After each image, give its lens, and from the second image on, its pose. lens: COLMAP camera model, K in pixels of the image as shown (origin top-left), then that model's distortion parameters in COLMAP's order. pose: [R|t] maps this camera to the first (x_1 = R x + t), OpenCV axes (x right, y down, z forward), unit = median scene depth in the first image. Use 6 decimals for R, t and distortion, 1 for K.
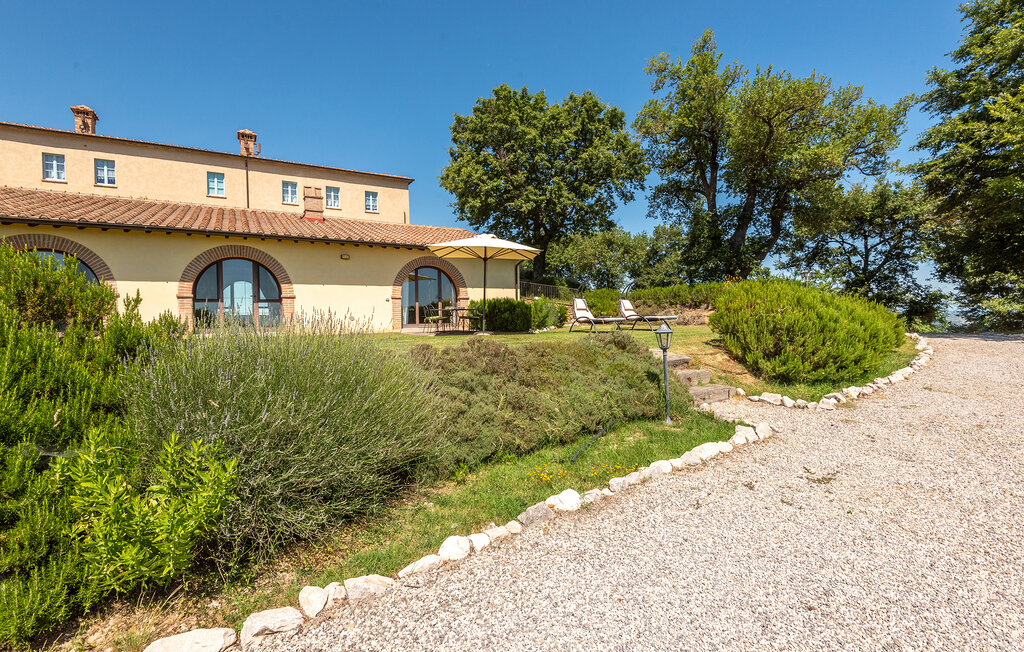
lens RADIAL K [[477.9, 0, 523.6], [0, 477.9, 319.9], [0, 0, 1]] dist [0.030749, -0.016754]
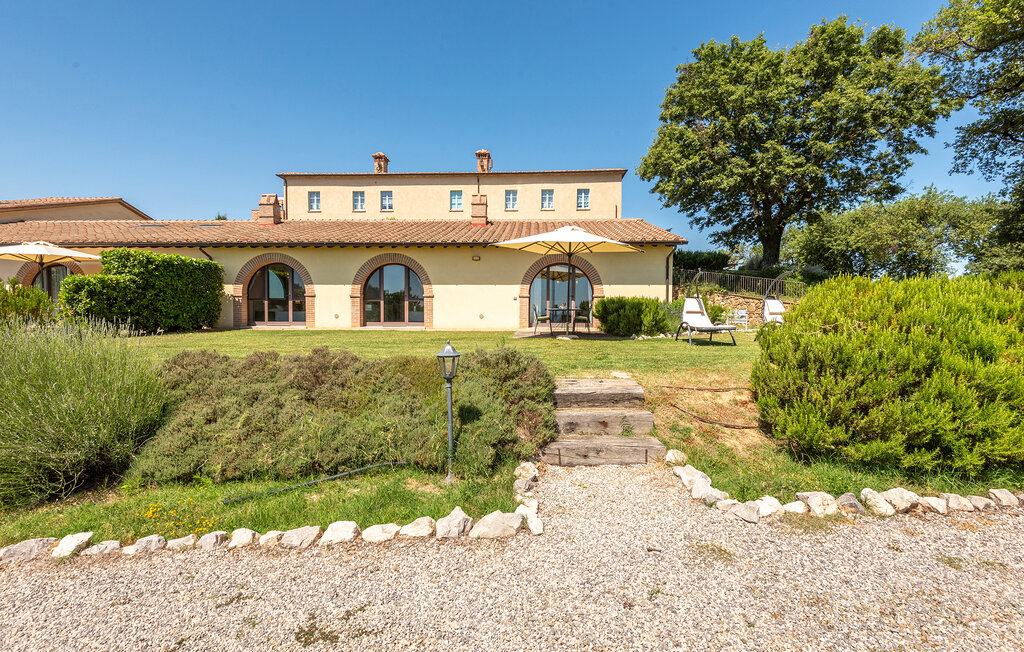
lens RADIAL K [[477.9, 0, 506.8], [0, 477.9, 323.5], [0, 0, 1]] dist [0.030749, -0.016754]
pose [[0.825555, 0.032049, -0.563412, 0.157547], [-0.021166, 0.999442, 0.025838, -0.008763], [0.563925, -0.009406, 0.825772, 0.093925]]
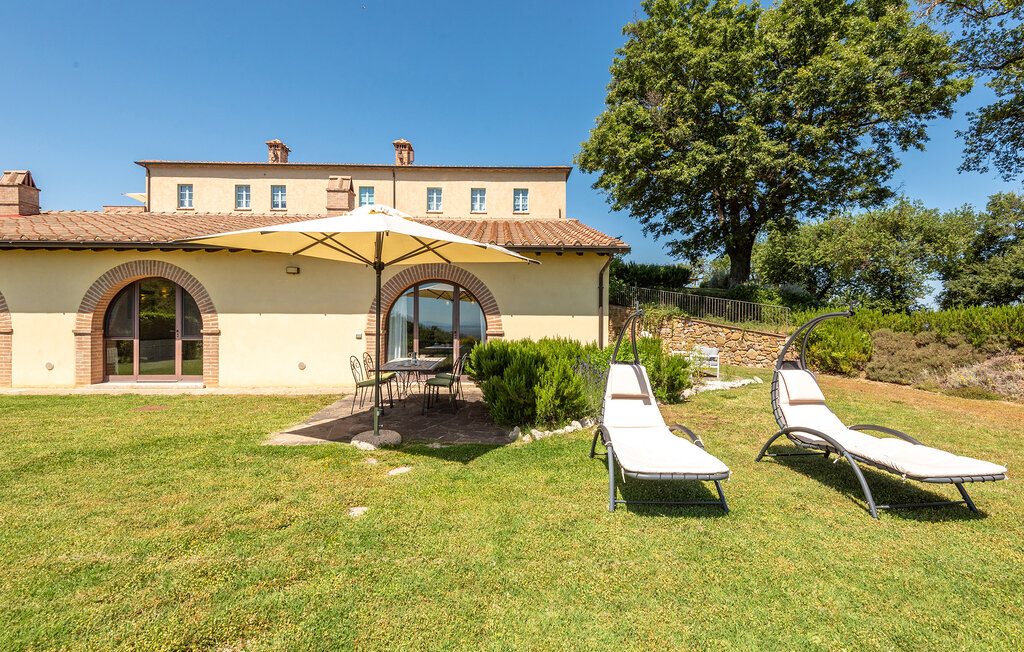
lens RADIAL K [[477.9, 0, 507.9], [0, 477.9, 322.7], [0, 0, 1]] dist [0.030749, -0.016754]
pose [[0.864688, 0.020002, -0.501912, 0.112216], [-0.023717, 0.999718, -0.001019, -0.037516], [0.501750, 0.012785, 0.864918, 0.329579]]
